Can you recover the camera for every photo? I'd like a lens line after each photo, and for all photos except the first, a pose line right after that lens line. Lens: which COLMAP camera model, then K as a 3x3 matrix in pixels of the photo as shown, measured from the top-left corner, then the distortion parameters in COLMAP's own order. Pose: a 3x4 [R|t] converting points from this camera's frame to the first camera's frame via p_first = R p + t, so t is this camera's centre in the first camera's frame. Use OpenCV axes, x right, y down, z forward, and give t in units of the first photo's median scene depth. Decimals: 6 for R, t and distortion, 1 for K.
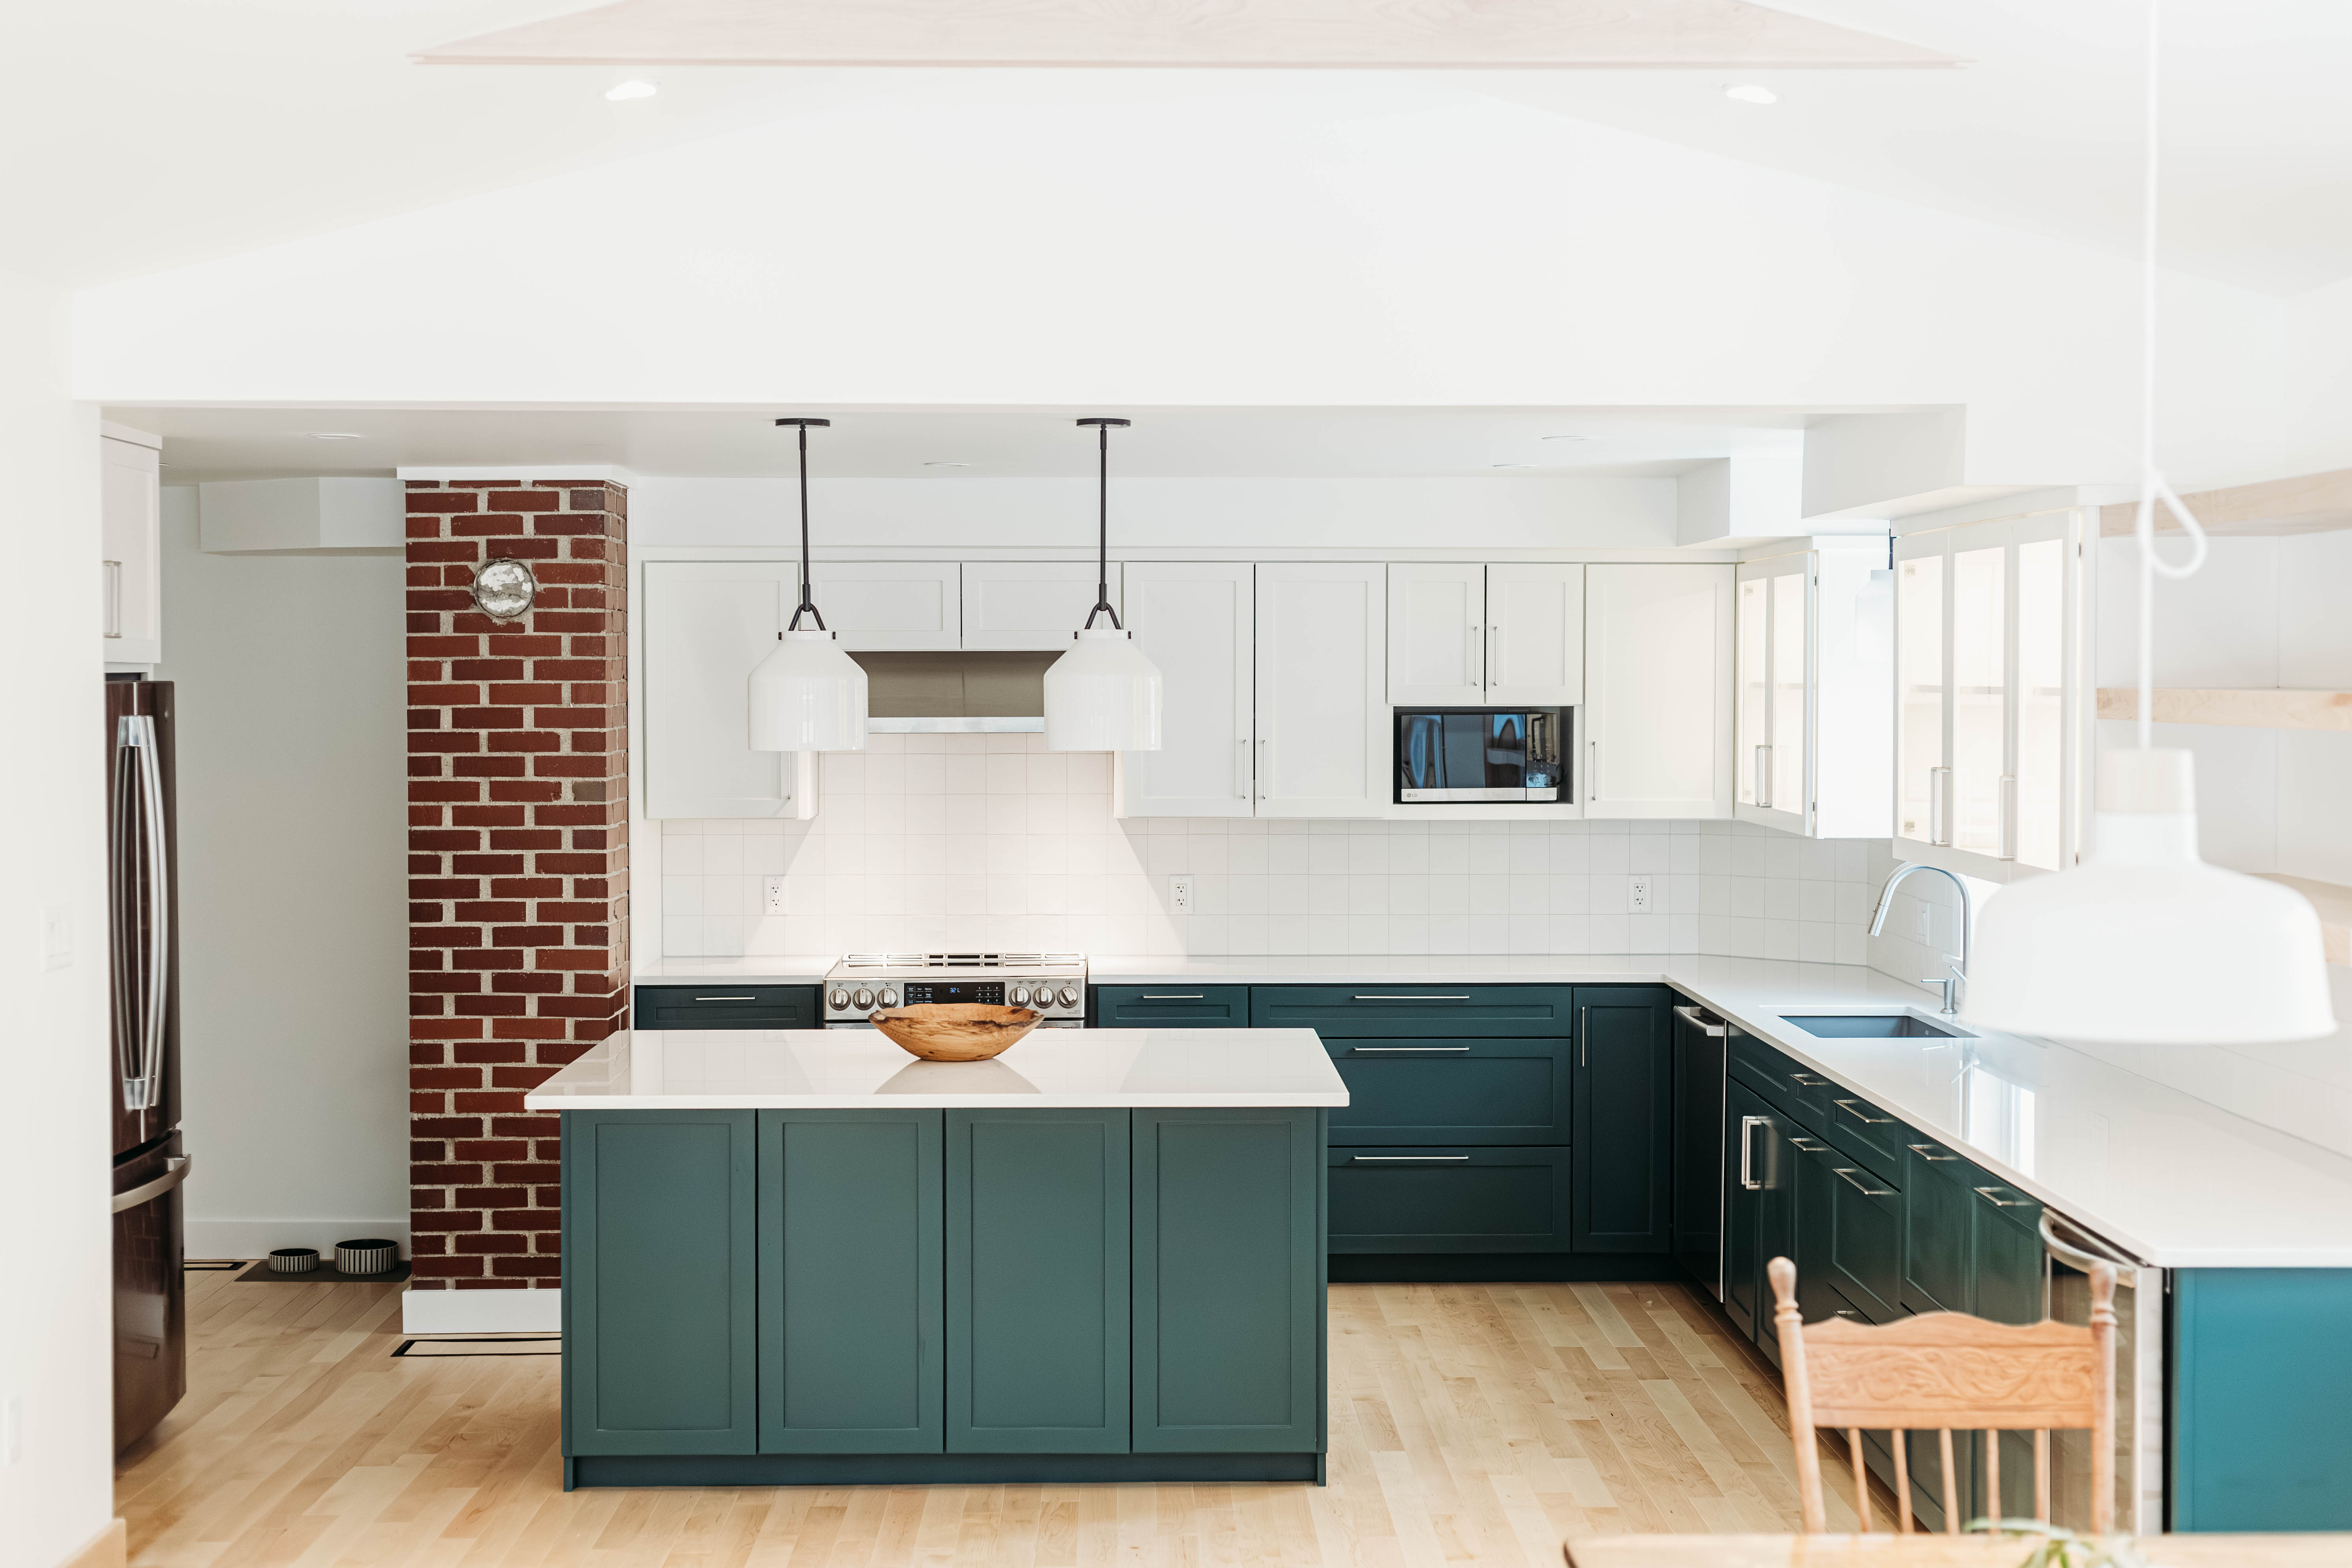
lens RADIAL K [[3411.0, 0, 1186.3], [0, 3411.0, 785.2], [0, 0, 1]] dist [0.019935, -0.003640]
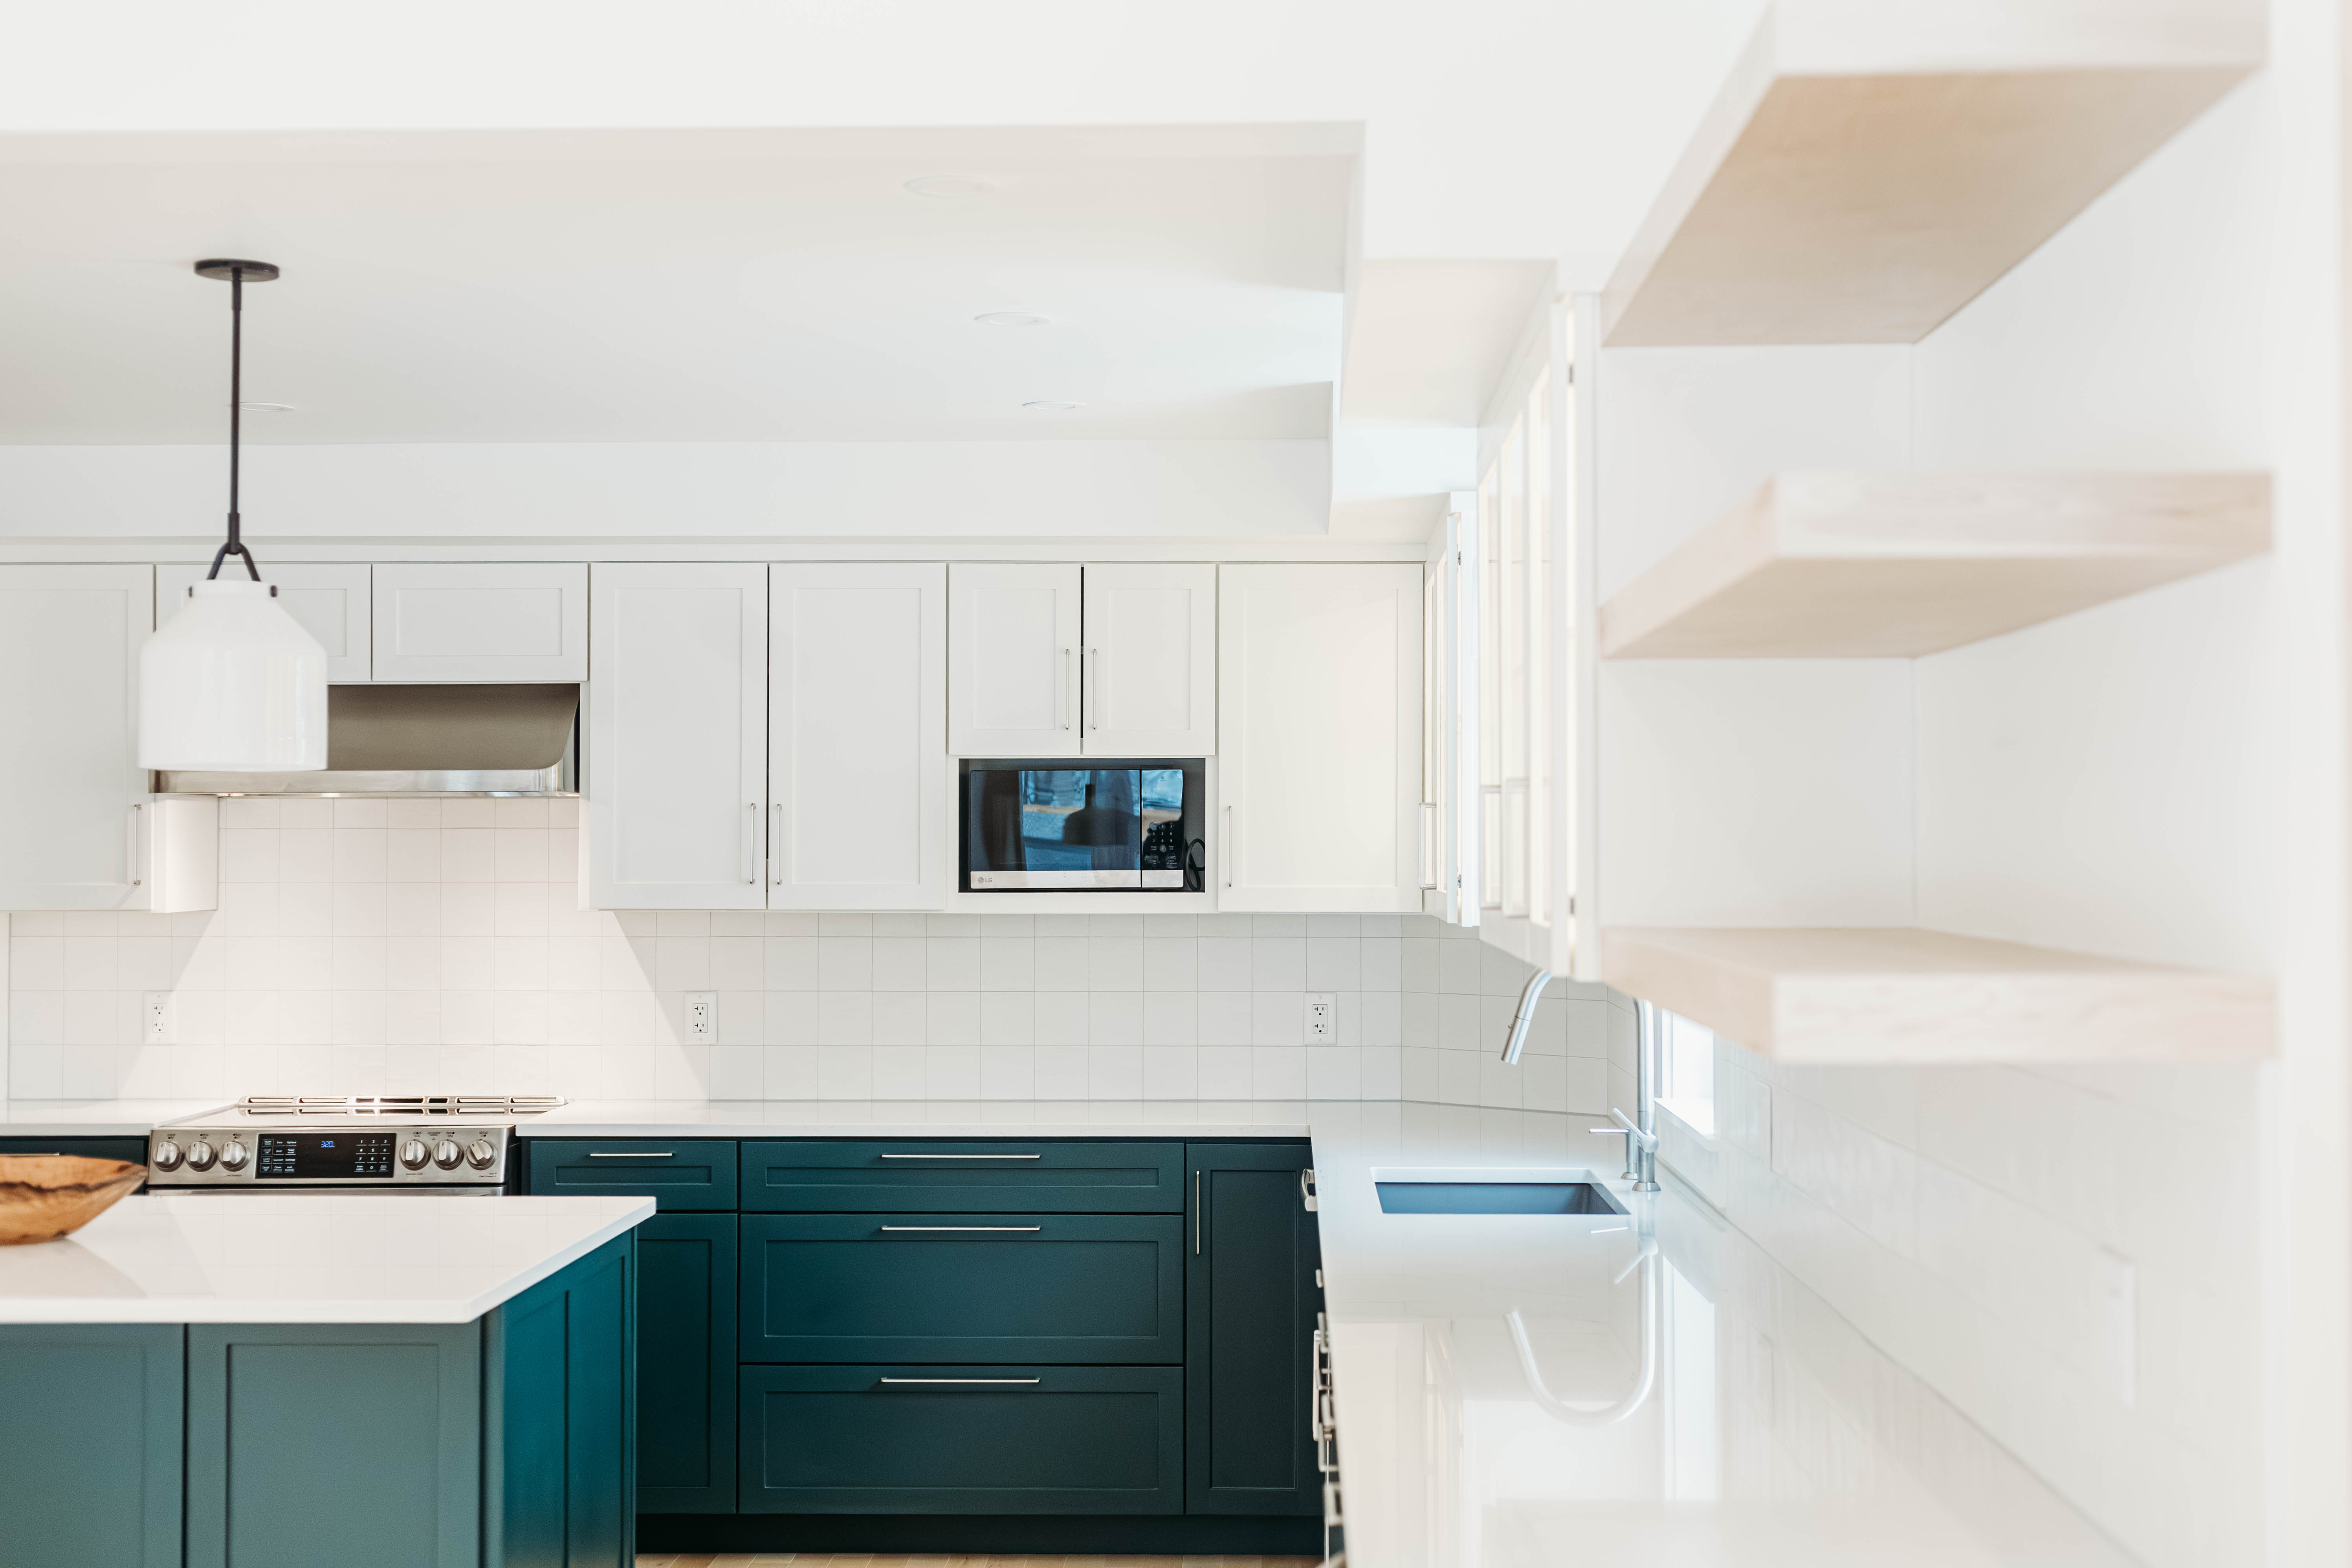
lens RADIAL K [[3395.5, 0, 1189.8], [0, 3395.5, 781.5], [0, 0, 1]] dist [0.027365, -0.028288]
pose [[0.998845, -0.001002, -0.048034, 0.157273], [-0.001555, 0.998584, -0.053168, 0.022270], [0.048019, 0.053181, 0.997430, 0.295707]]
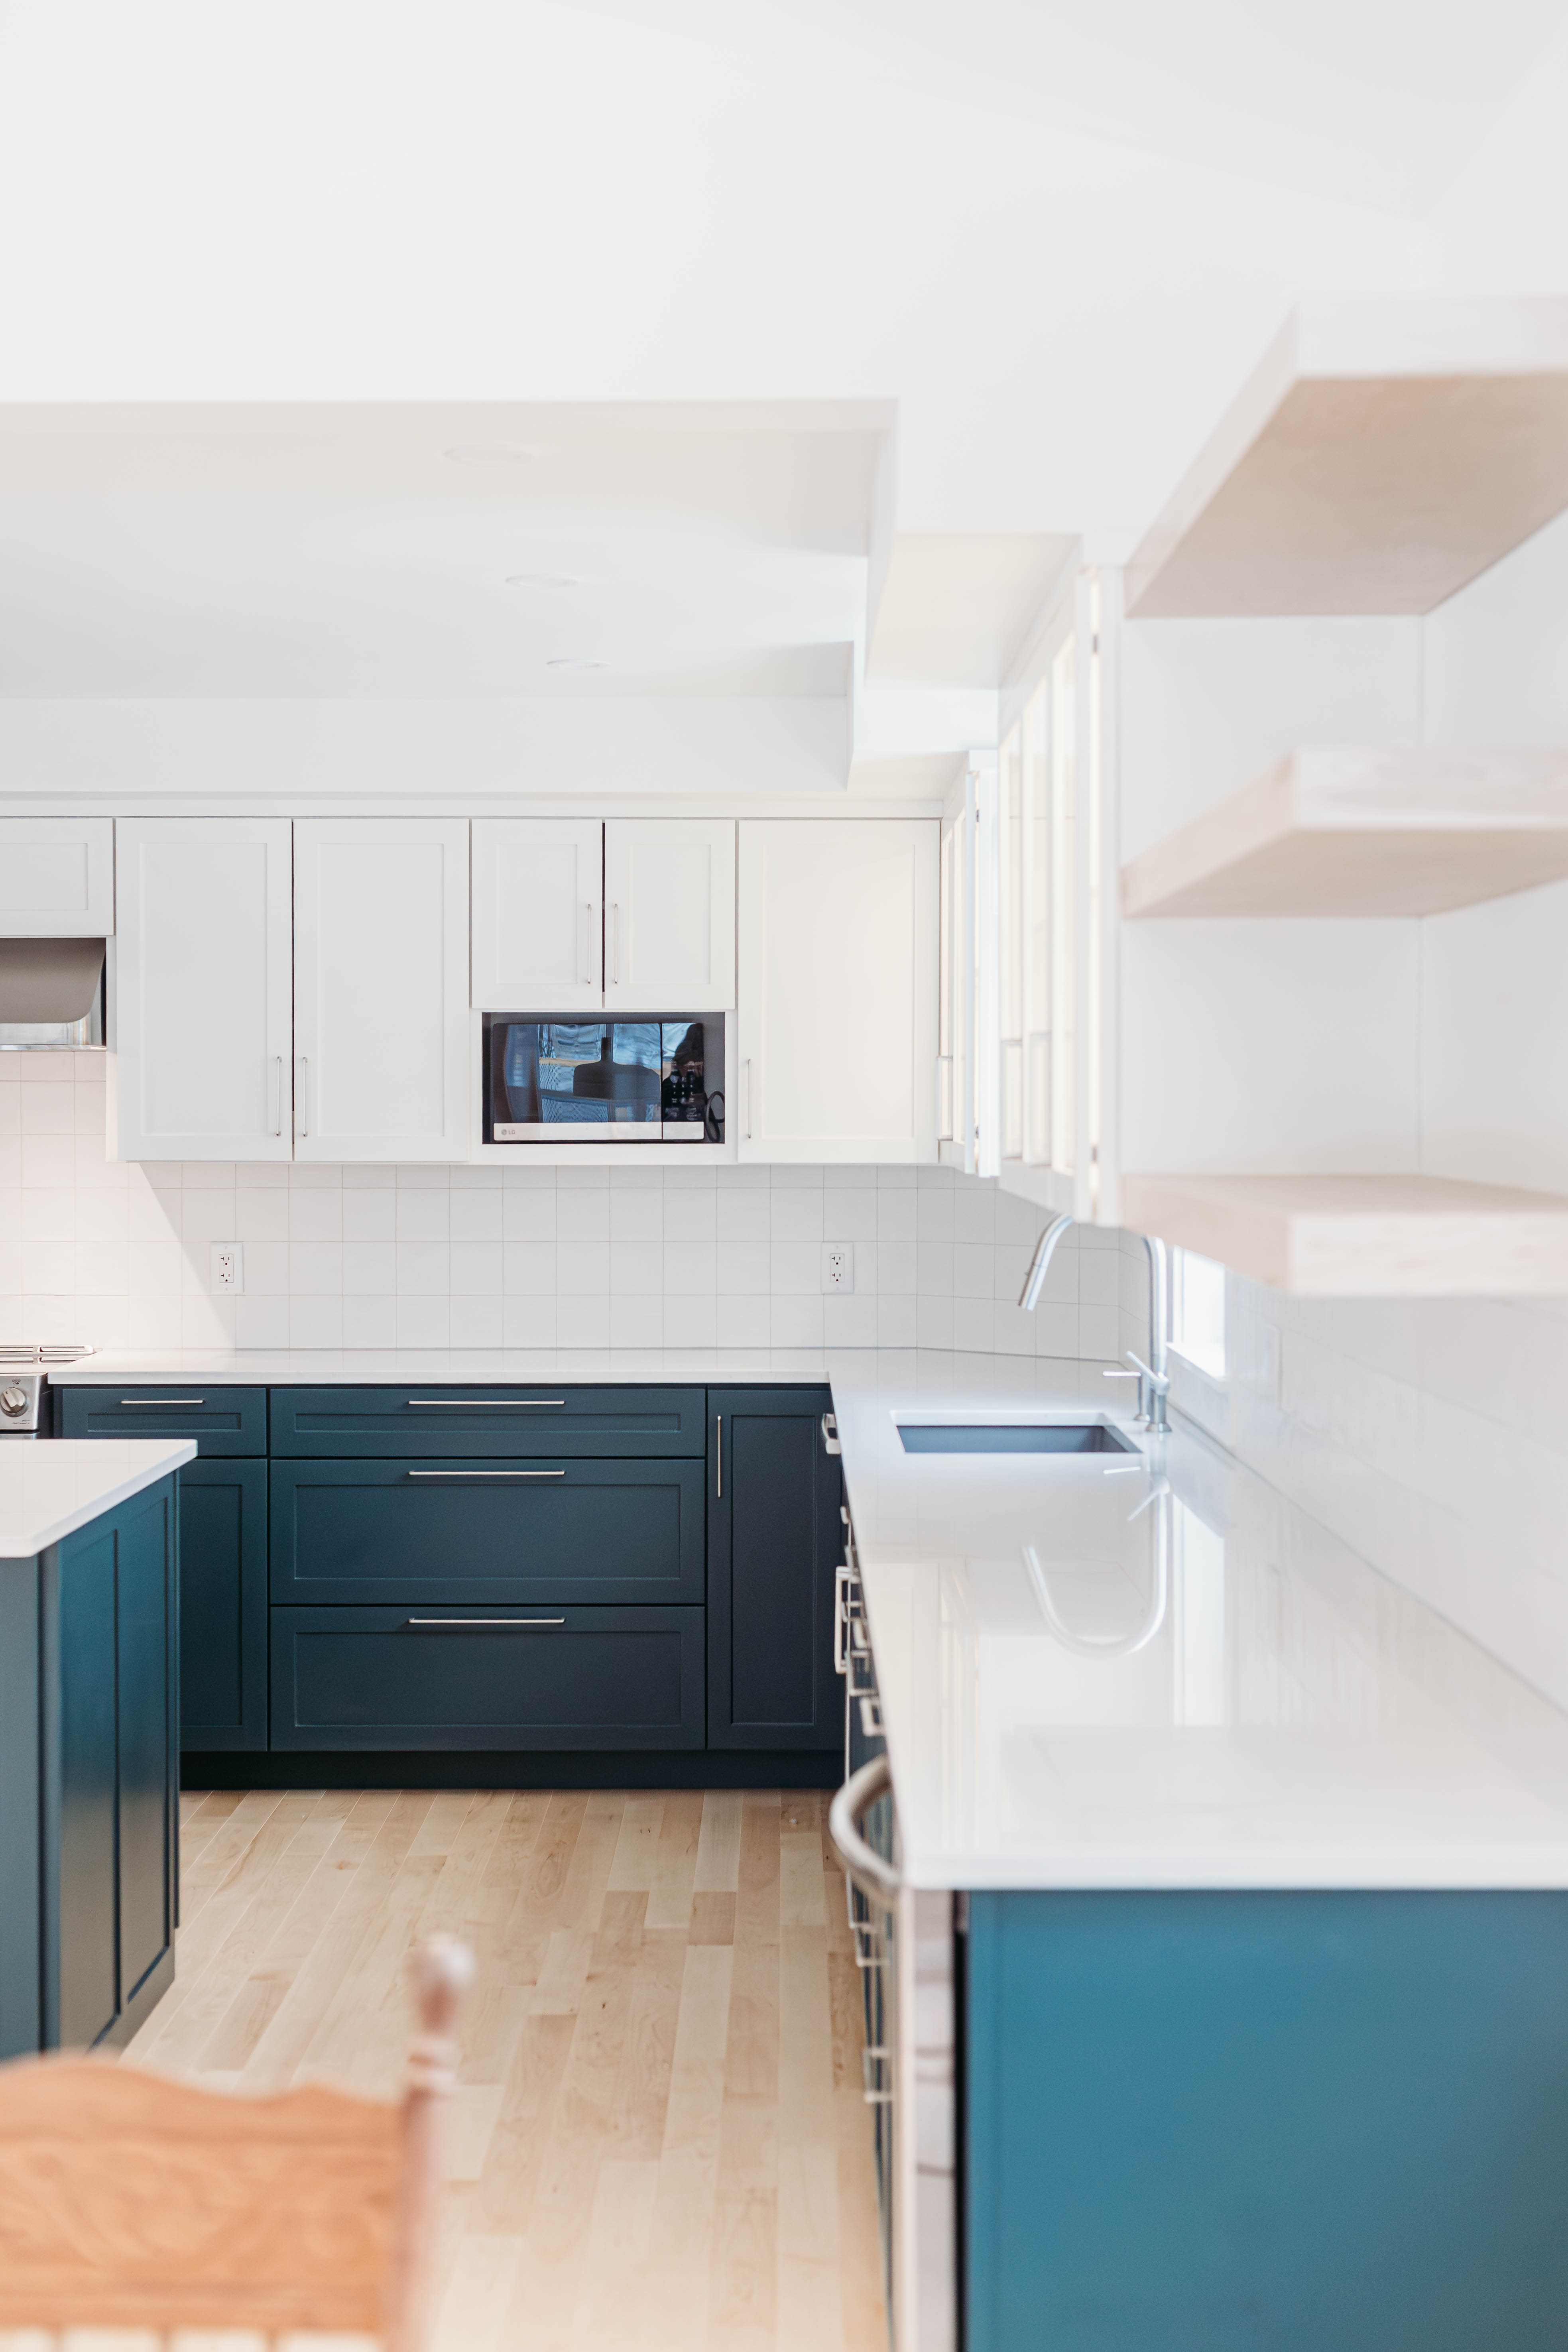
lens RADIAL K [[3437.9, 0, 767.6], [0, 3437.9, 1177.7], [0, 0, 1]] dist [0.023104, -0.087274]
pose [[0.999685, -0.000155, -0.025081, 0.153327], [-0.000134, 0.999933, -0.011542, 0.023346], [0.025081, 0.011542, 0.999619, 0.272351]]
